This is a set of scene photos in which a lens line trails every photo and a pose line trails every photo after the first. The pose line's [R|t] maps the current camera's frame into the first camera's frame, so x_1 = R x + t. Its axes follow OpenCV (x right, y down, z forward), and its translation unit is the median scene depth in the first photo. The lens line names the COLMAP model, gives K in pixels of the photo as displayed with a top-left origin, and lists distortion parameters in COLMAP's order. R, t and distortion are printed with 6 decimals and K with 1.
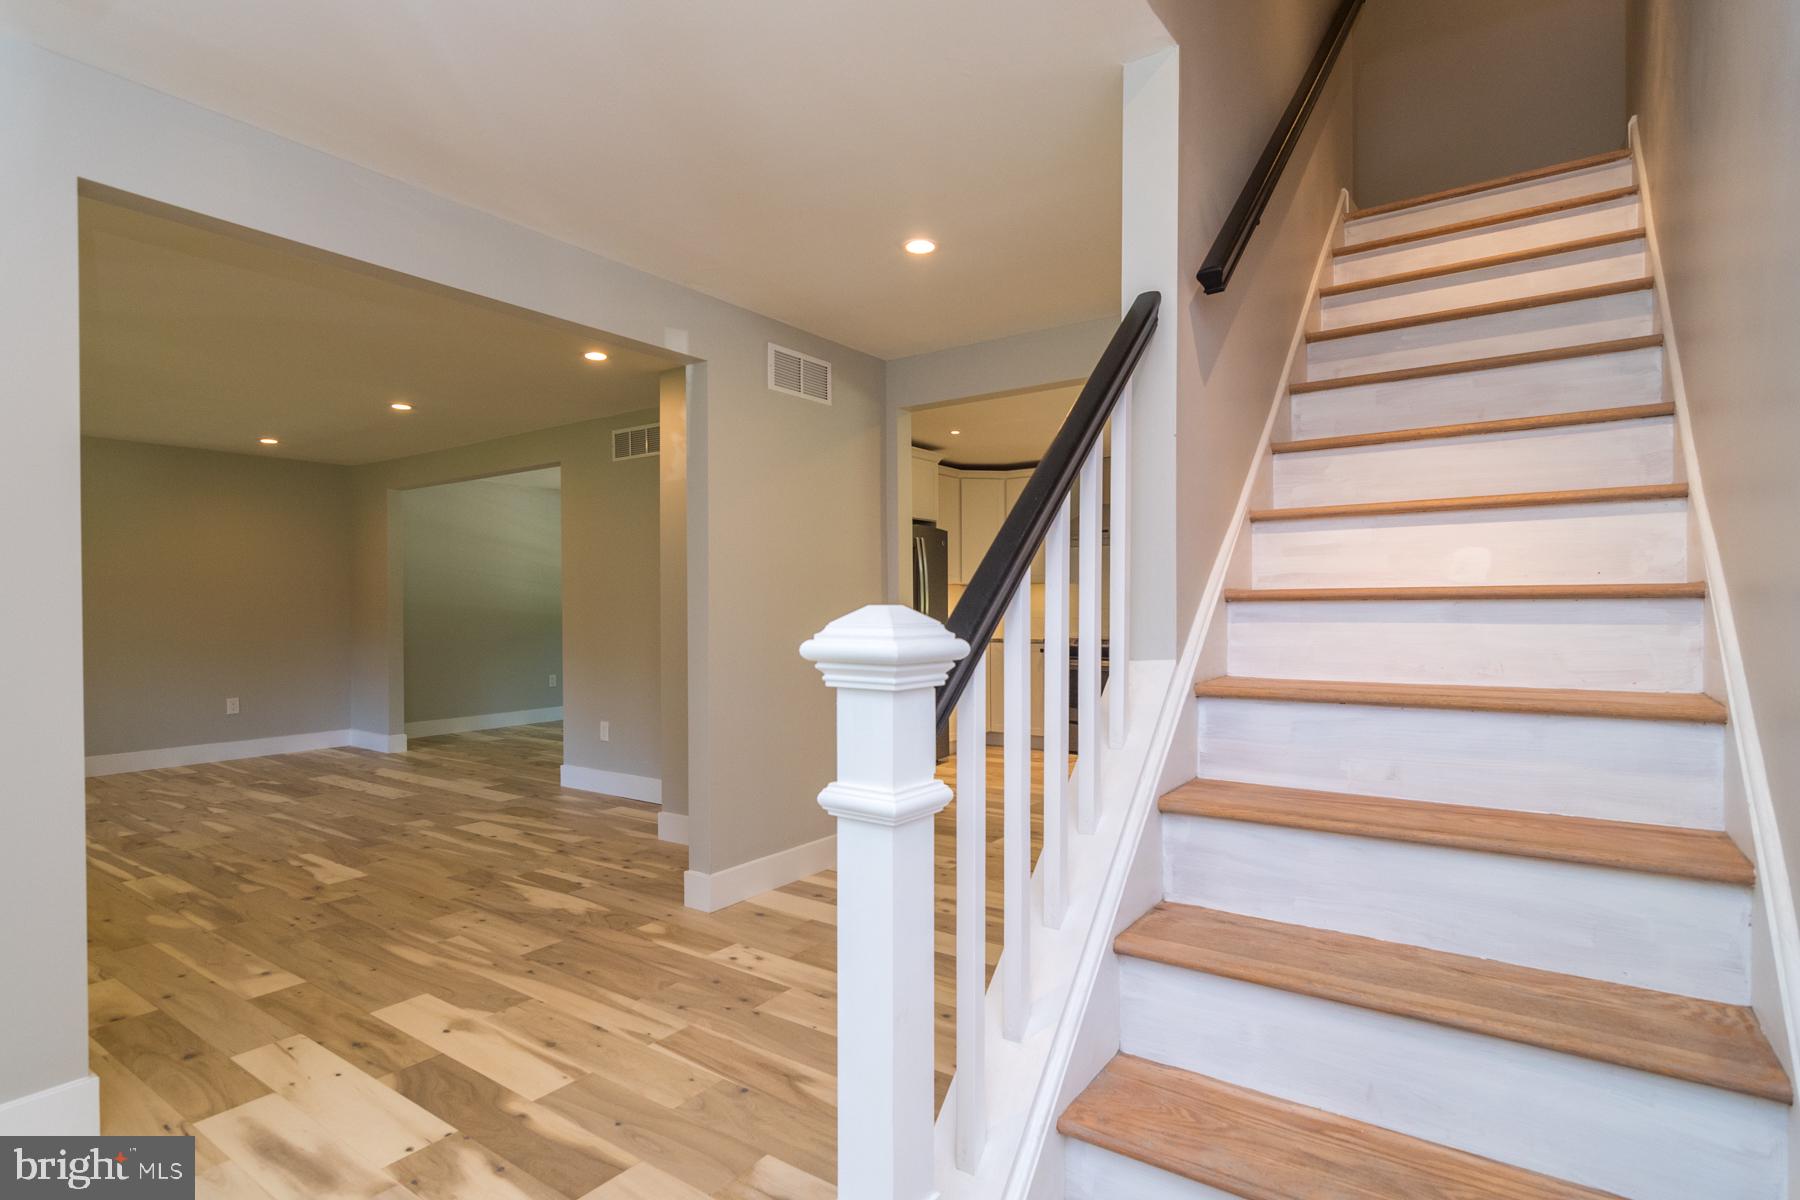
lens RADIAL K [[878.8, 0, 904.3], [0, 878.8, 624.0], [0, 0, 1]] dist [-0.000163, 0.000935]
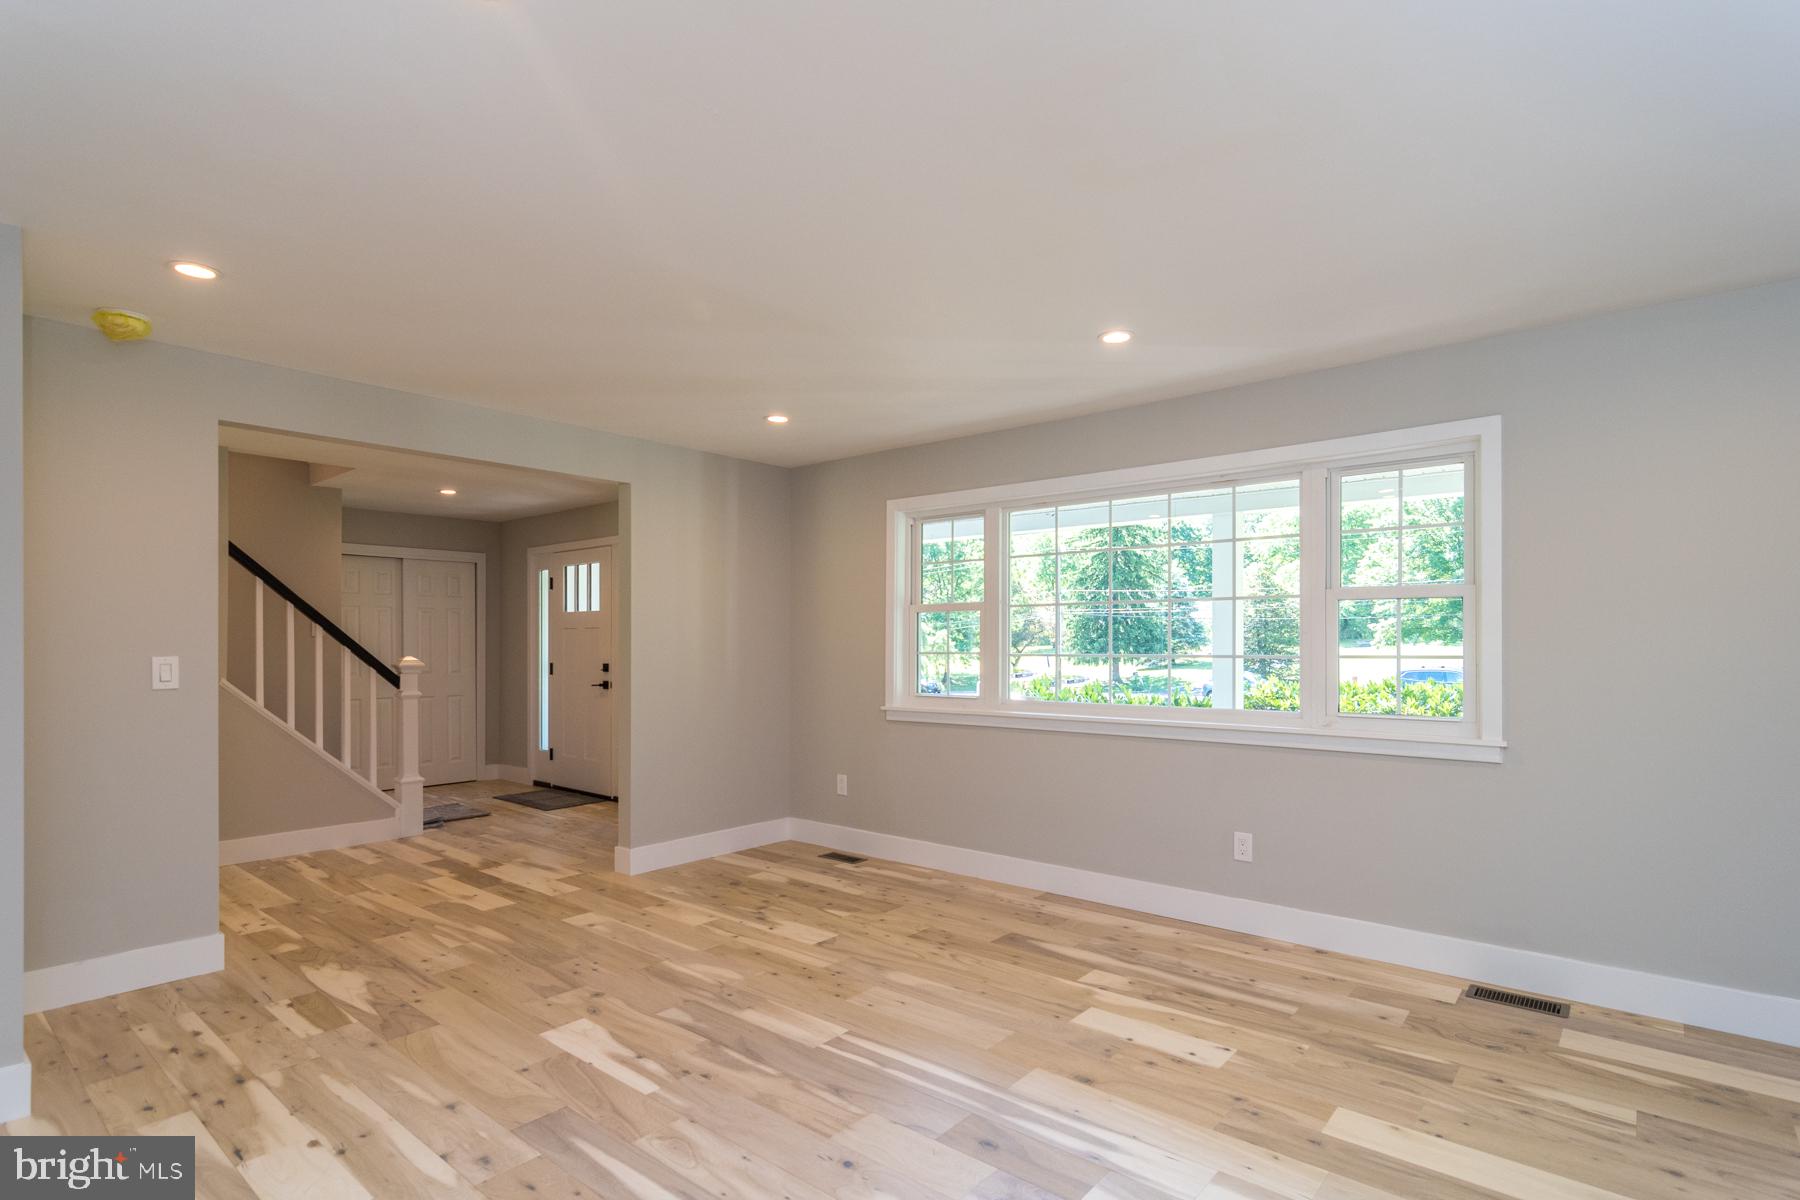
lens RADIAL K [[878.8, 0, 904.3], [0, 878.8, 624.0], [0, 0, 1]] dist [-0.000163, 0.000935]
pose [[-0.995668, 0.007832, 0.092645, -1.055862], [0.007536, 0.999965, -0.003547, -0.054811], [-0.092670, -0.002833, -0.995693, 1.827855]]
